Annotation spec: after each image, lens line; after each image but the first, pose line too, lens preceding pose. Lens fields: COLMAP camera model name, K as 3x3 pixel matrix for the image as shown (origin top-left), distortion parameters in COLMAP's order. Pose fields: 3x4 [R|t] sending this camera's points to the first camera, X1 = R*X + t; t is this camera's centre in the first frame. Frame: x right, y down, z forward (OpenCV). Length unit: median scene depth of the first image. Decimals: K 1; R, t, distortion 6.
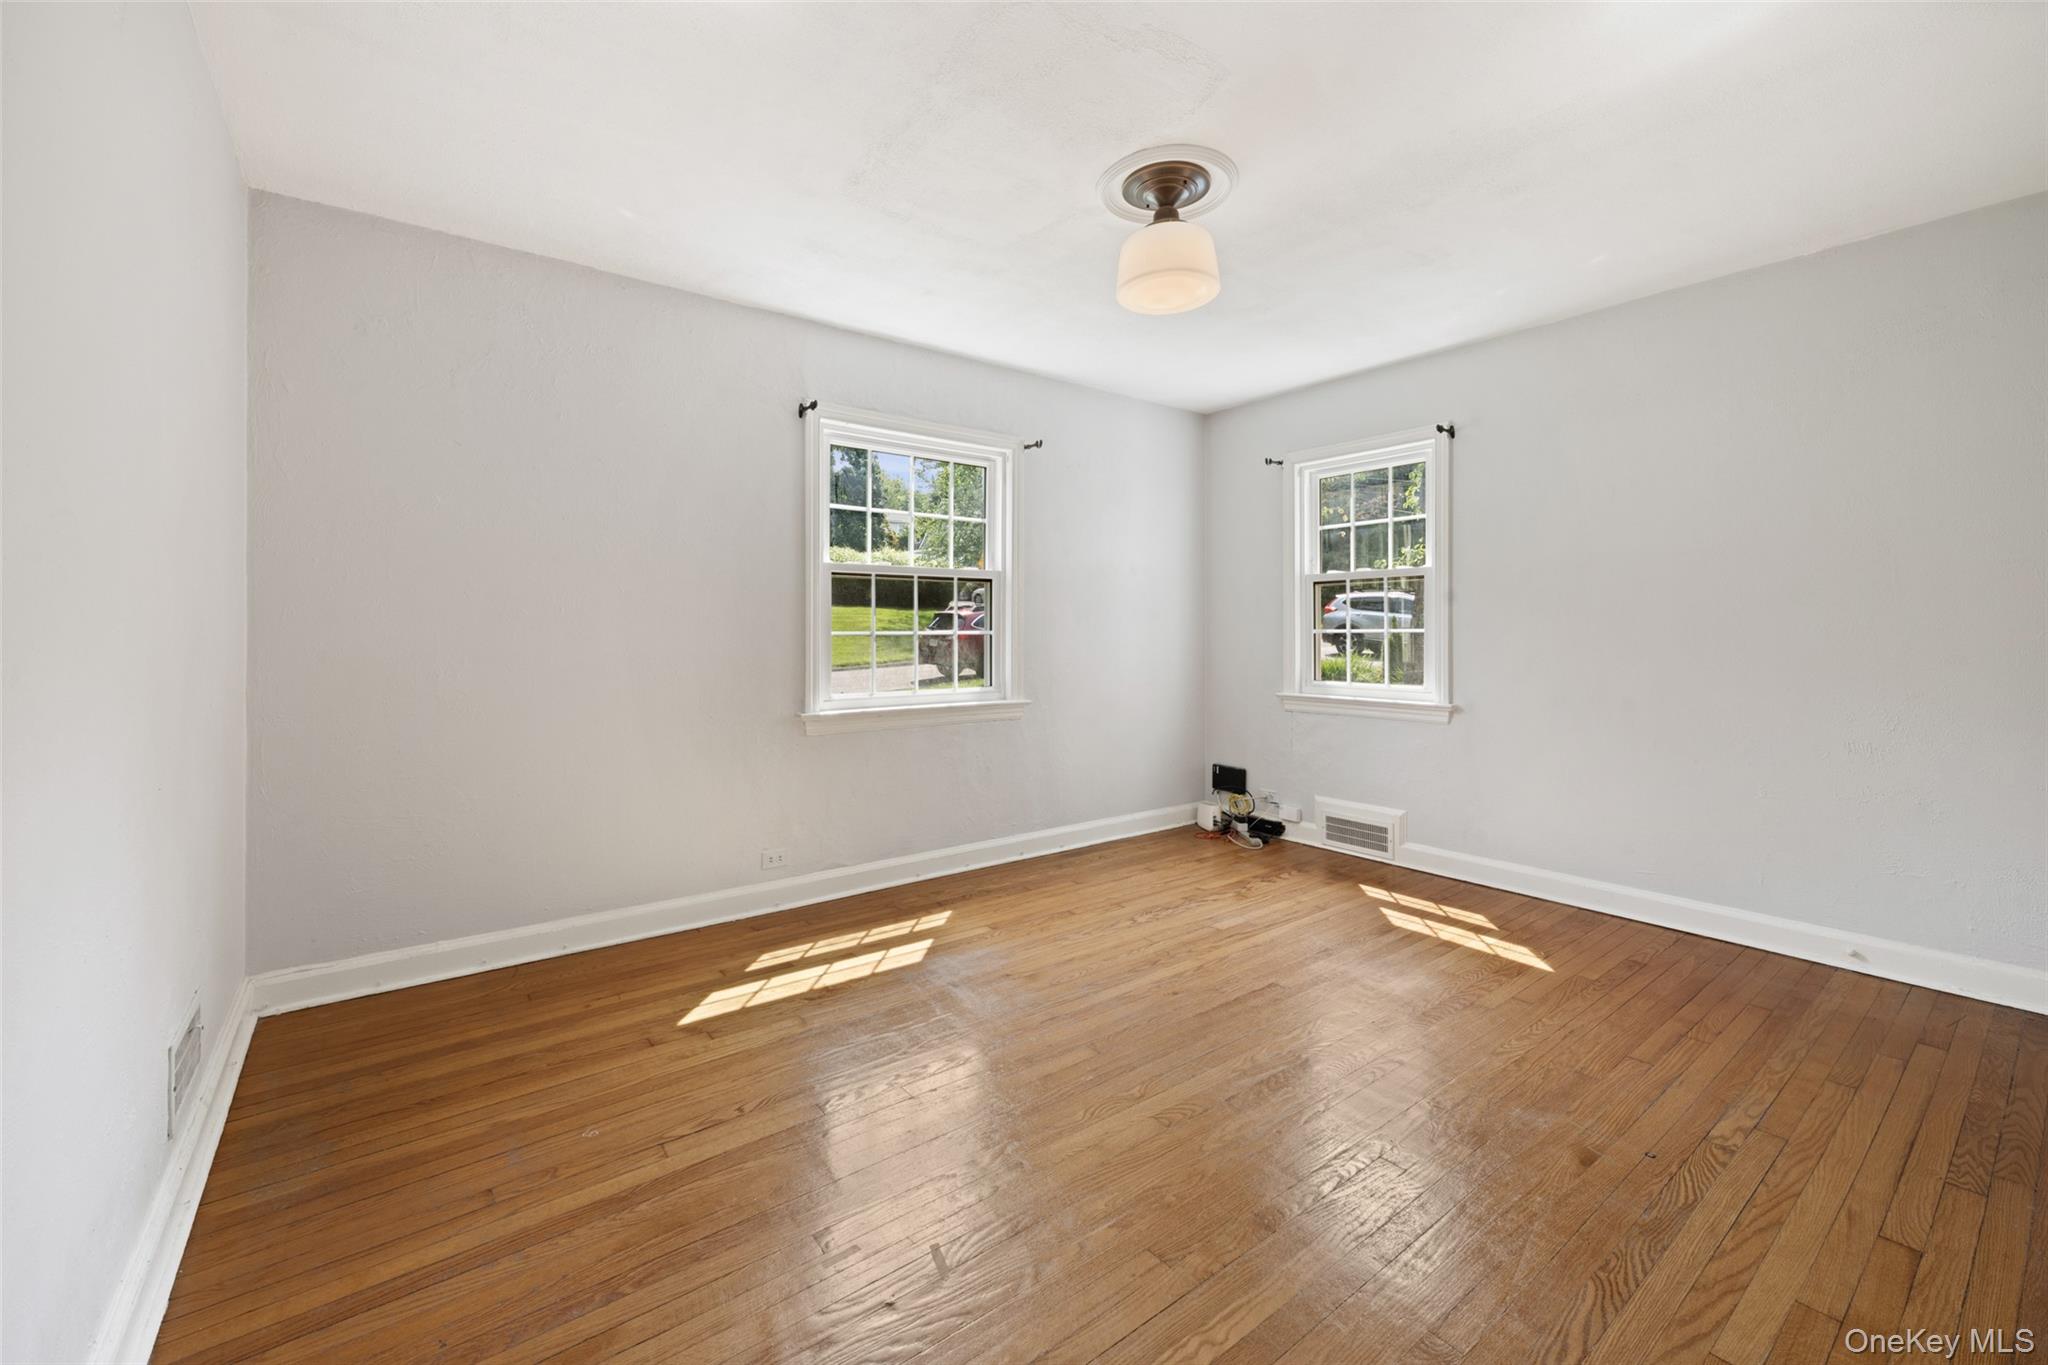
lens RADIAL K [[828.3, 0, 1014.0], [0, 828.3, 645.1], [0, 0, 1]] dist [-0.001695, -0.000071]
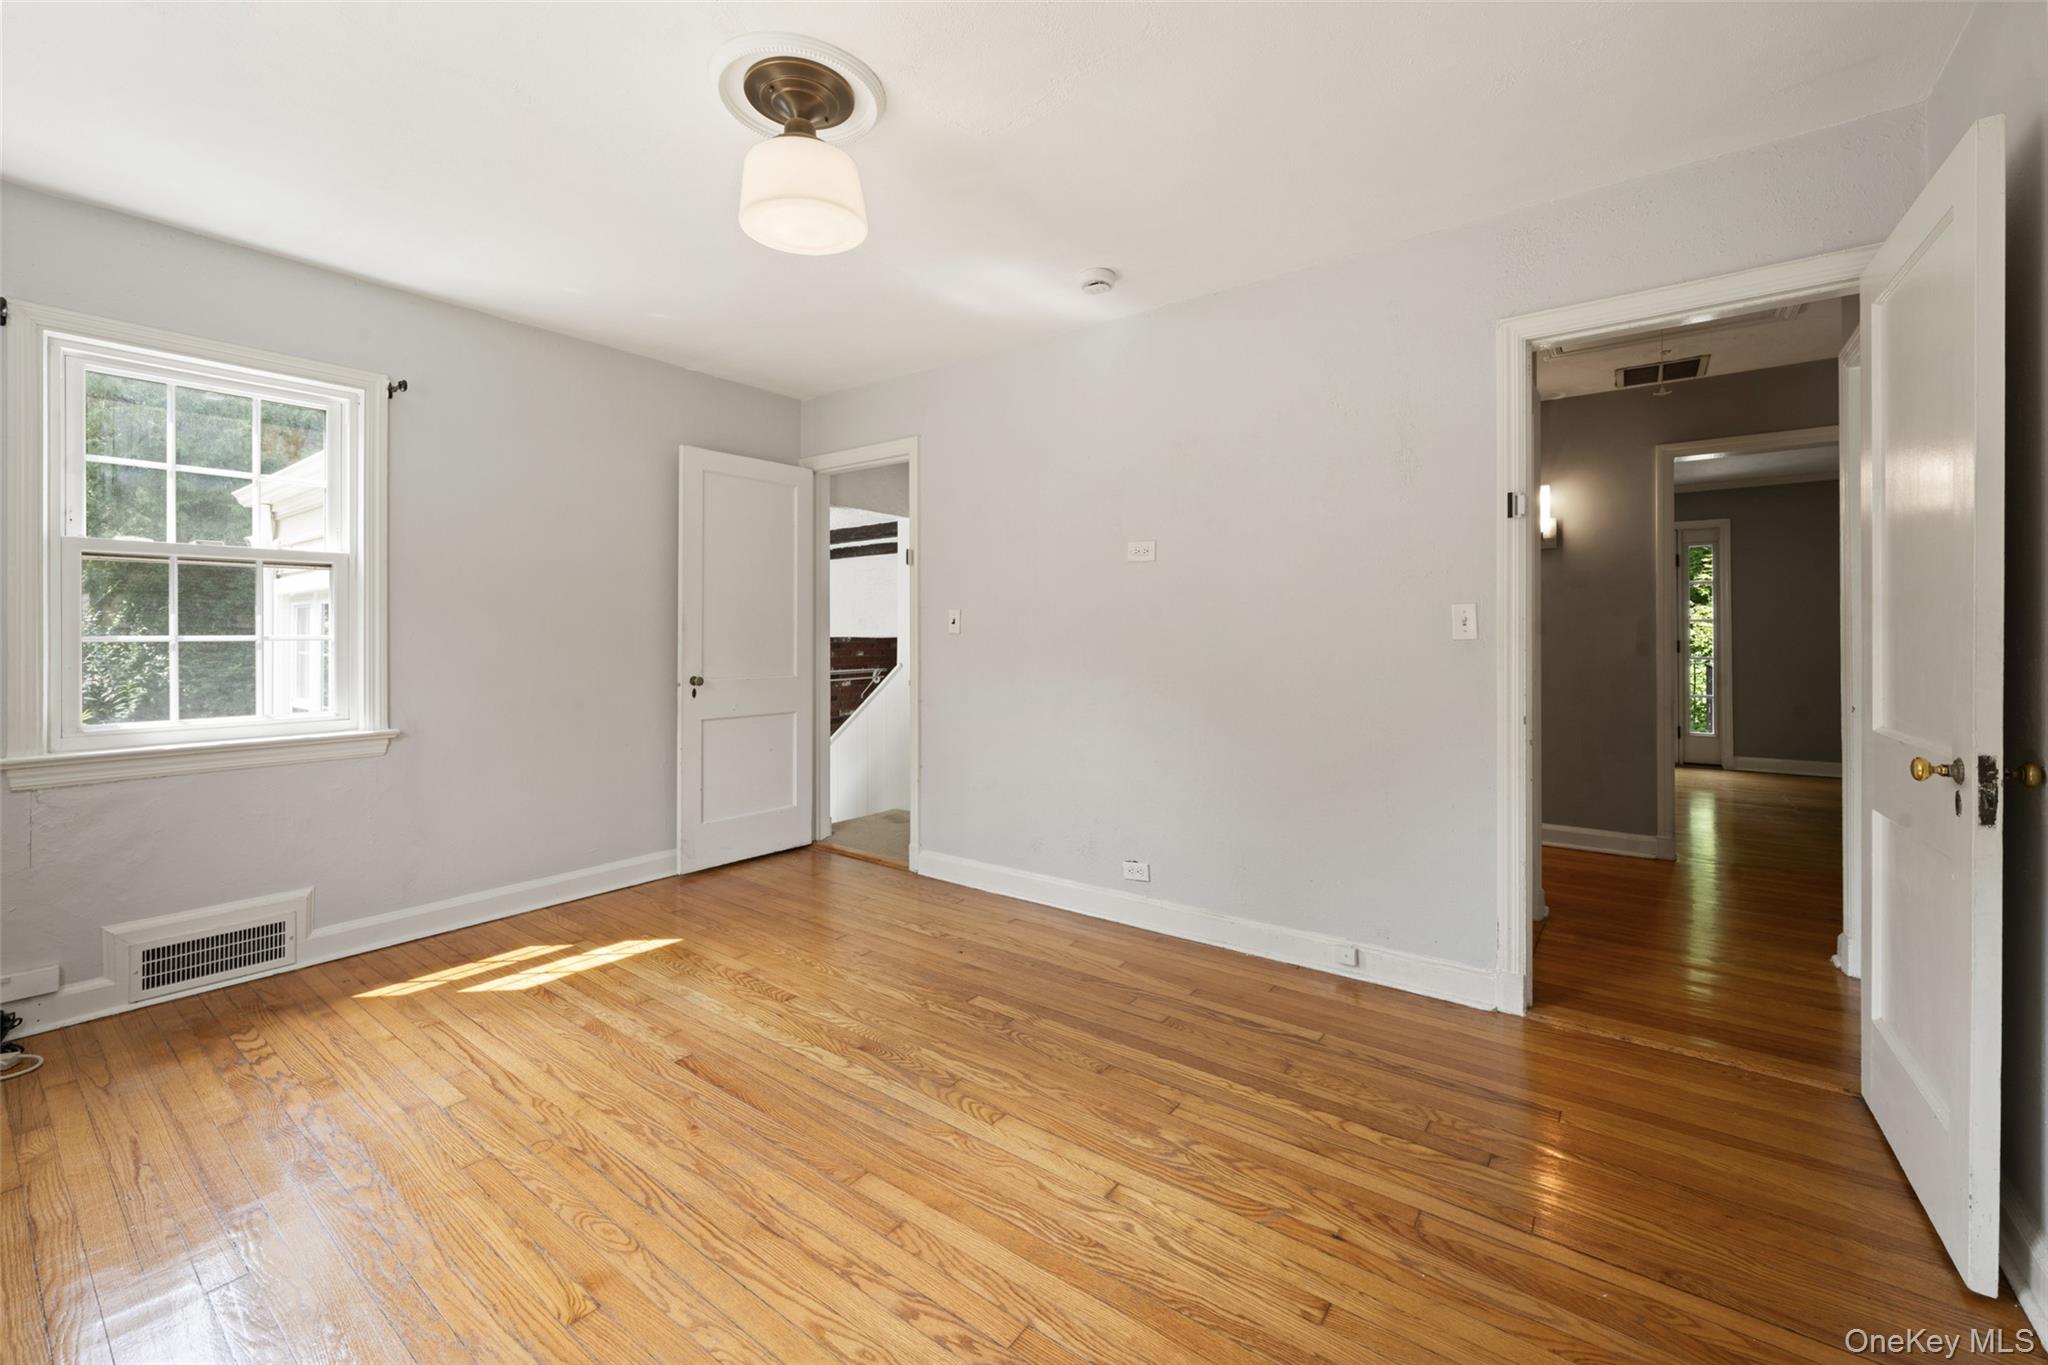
lens RADIAL K [[828.3, 0, 1014.0], [0, 828.3, 645.1], [0, 0, 1]] dist [-0.001695, -0.000071]
pose [[-0.280243, -0.006741, 0.959905, -0.387266], [0.015627, 0.999811, 0.011584, -0.009711], [-0.959802, 0.018247, -0.280084, 0.604427]]
